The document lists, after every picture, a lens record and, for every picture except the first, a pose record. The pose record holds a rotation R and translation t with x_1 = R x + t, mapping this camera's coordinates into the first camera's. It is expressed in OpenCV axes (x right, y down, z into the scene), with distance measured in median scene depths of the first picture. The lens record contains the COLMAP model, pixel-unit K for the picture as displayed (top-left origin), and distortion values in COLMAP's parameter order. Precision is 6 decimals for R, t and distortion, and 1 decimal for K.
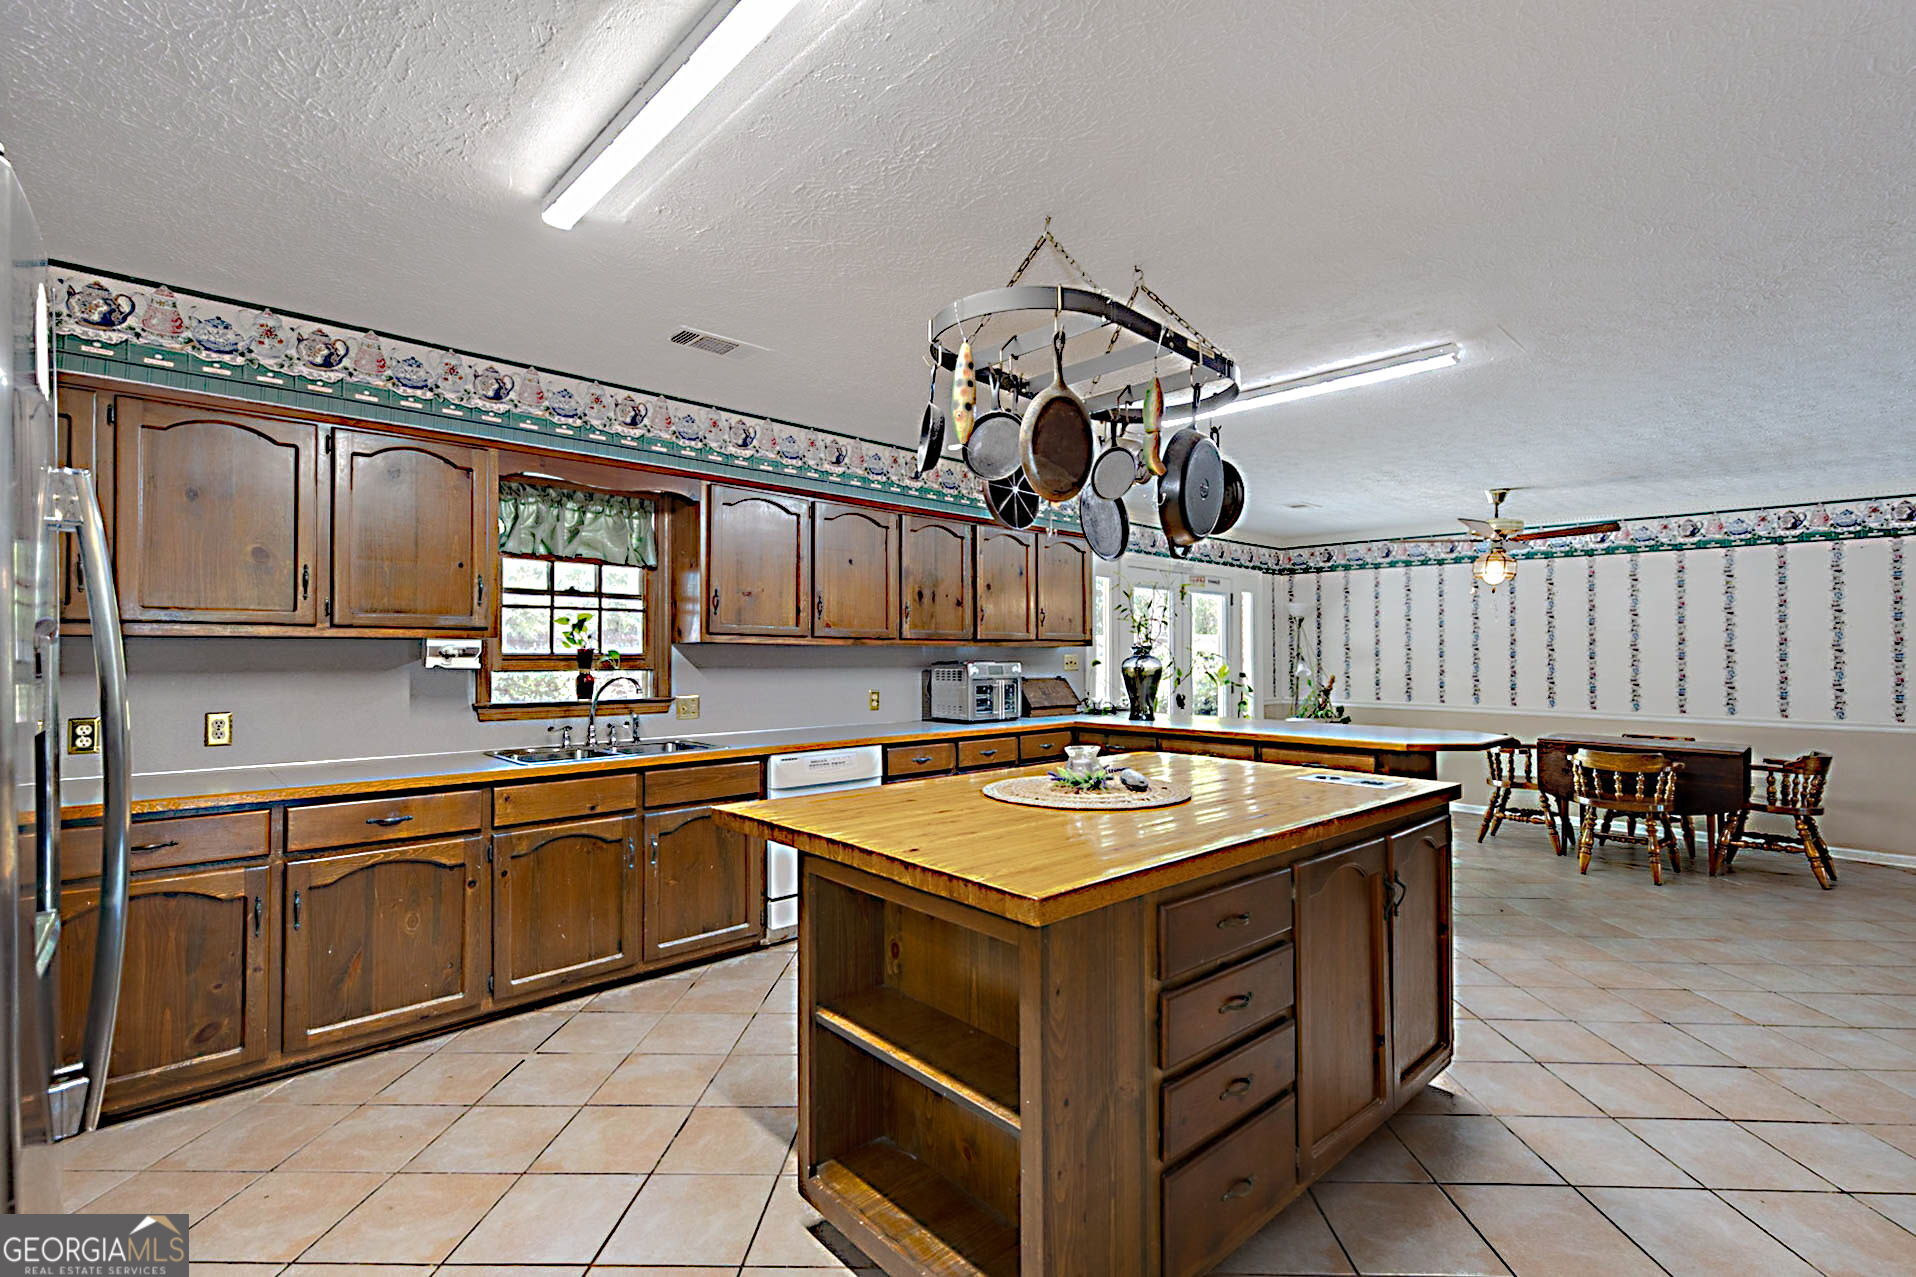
lens RADIAL K [[880.5, 0, 961.6], [0, 880.5, 641.3], [0, 0, 1]] dist [-0.001540, -0.000134]
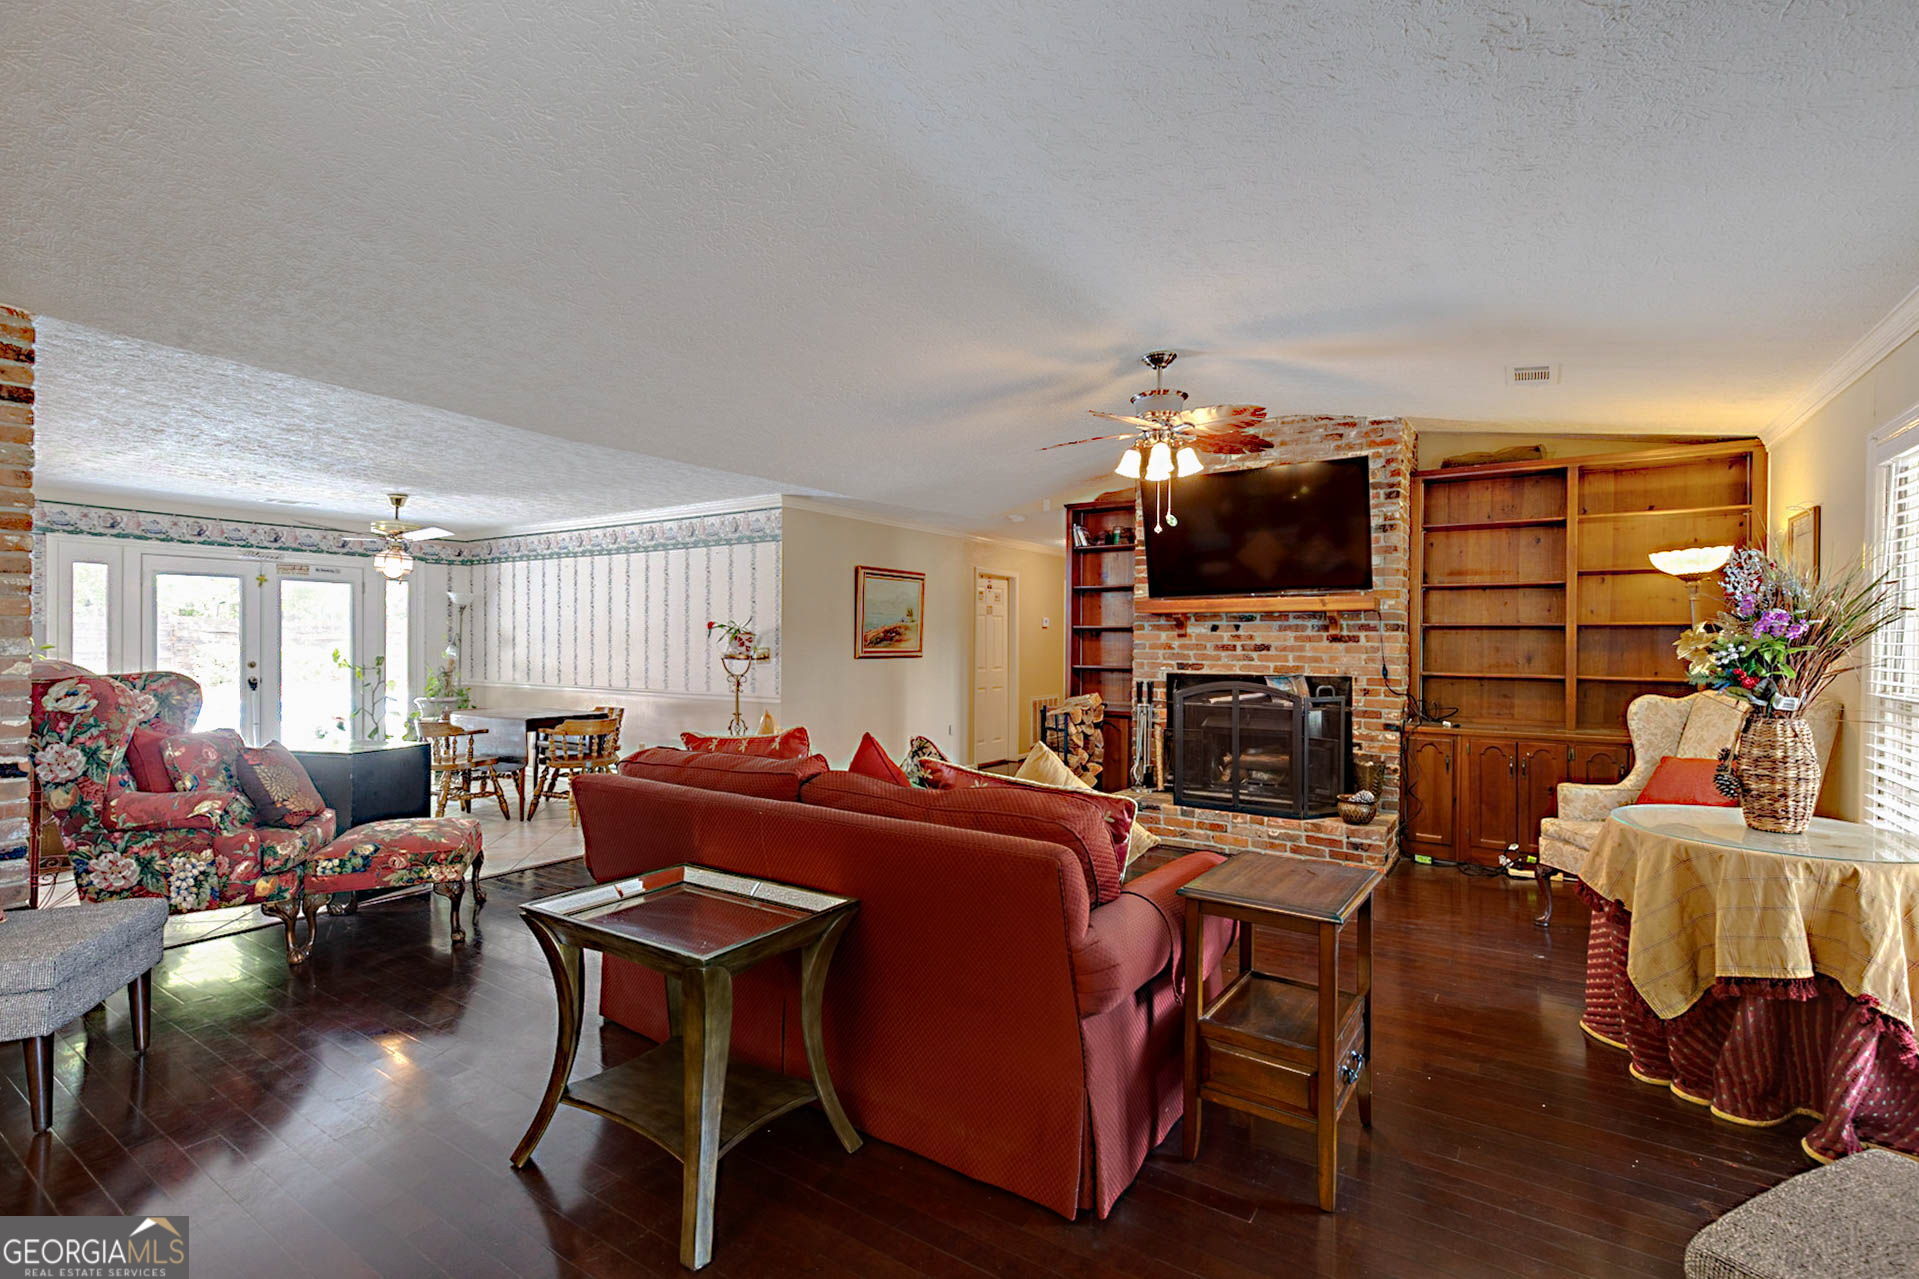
lens RADIAL K [[881.9, 0, 953.4], [0, 881.9, 645.5], [0, 0, 1]] dist [-0.001540, -0.000134]
pose [[0.969993, 0.001947, 0.243123, 1.011873], [-0.005096, 0.999911, 0.012324, 0.007722], [-0.243078, -0.013193, 0.969917, -0.278376]]
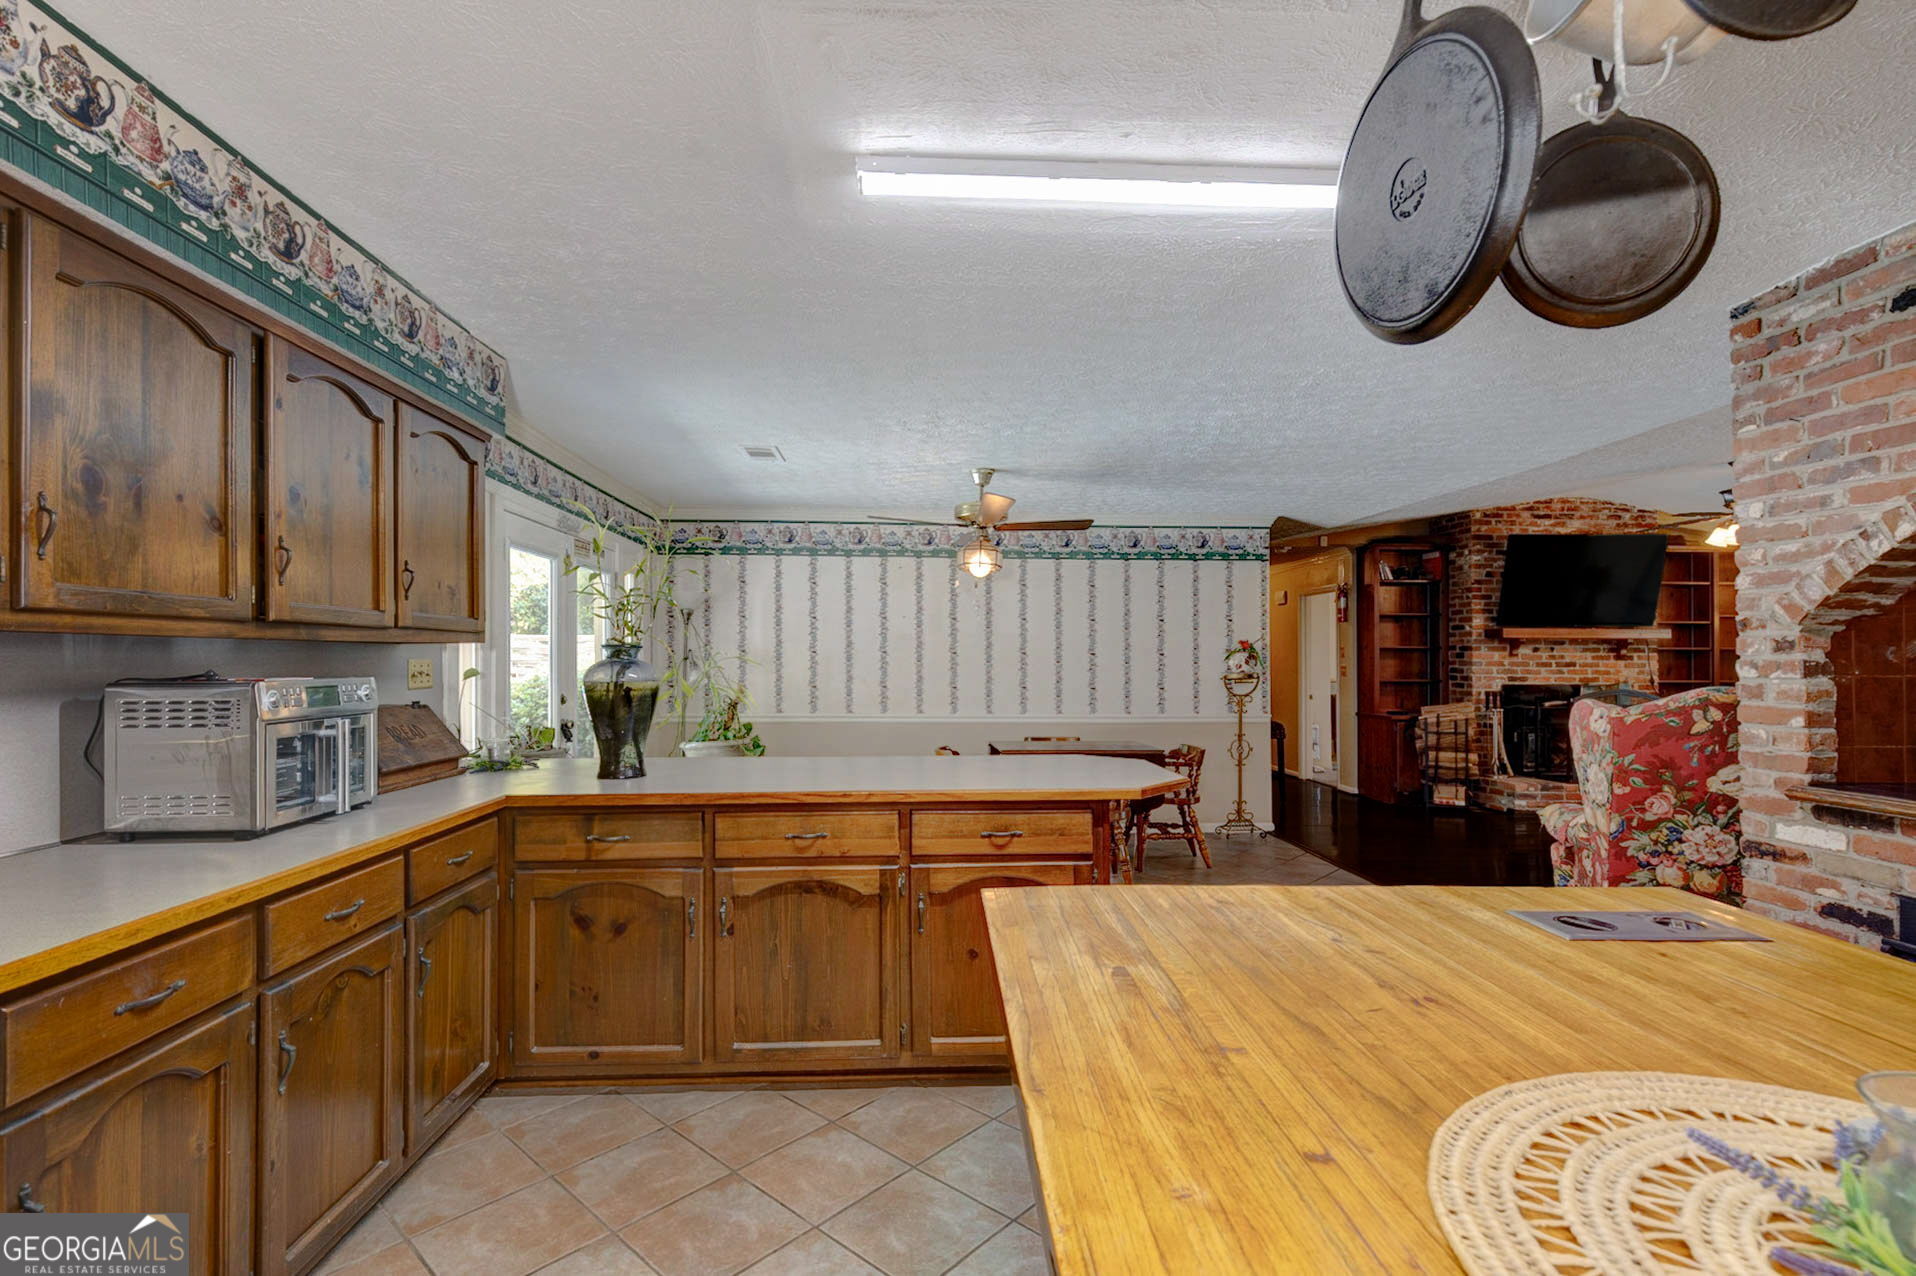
lens RADIAL K [[880.5, 0, 948.2], [0, 880.5, 650.4], [0, 0, 1]] dist [-0.001540, -0.000134]
pose [[0.643990, 0.005912, 0.765011, -0.082552], [-0.008891, 0.999960, -0.000243, 0.007910], [-0.764982, -0.006645, 0.644017, 0.472309]]
